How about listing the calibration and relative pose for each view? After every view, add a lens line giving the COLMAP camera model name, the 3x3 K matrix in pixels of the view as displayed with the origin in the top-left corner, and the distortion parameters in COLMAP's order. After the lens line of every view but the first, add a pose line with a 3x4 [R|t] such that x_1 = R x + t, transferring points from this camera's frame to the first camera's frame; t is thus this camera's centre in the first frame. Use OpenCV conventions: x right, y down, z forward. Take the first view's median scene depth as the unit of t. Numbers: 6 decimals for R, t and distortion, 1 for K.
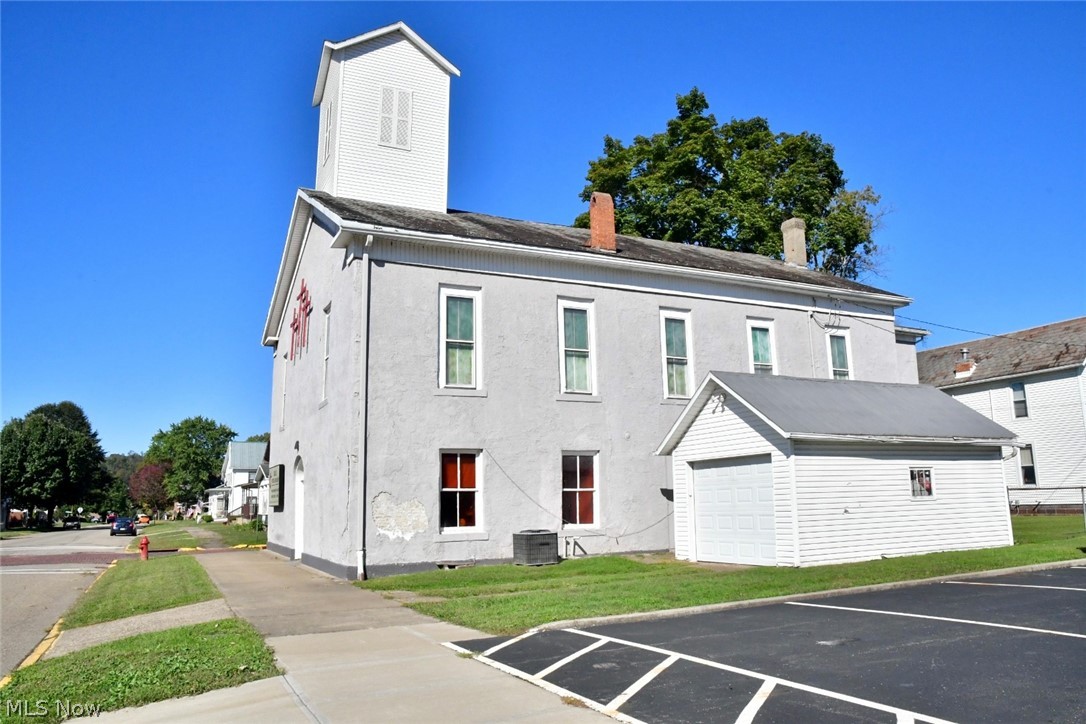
lens RADIAL K [[767.9, 0, 542.4], [0, 767.9, 361.3], [0, 0, 1]] dist [-0.113604, 0.067180]
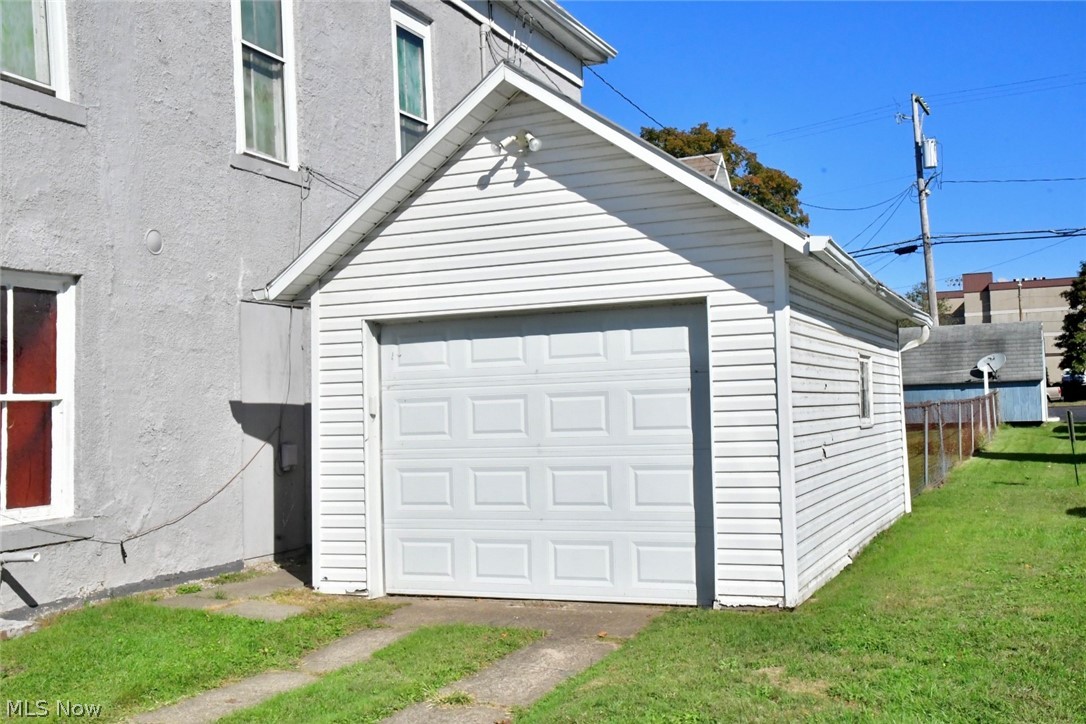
lens RADIAL K [[1129.6, 0, 545.4], [0, 1129.6, 369.3], [0, 0, 1]] dist [0.056918, 0.000000]
pose [[0.755644, 0.018724, 0.654715, -0.089245], [-0.104506, 0.990232, 0.092297, 0.091295], [-0.646591, -0.138165, 0.750220, 0.518173]]
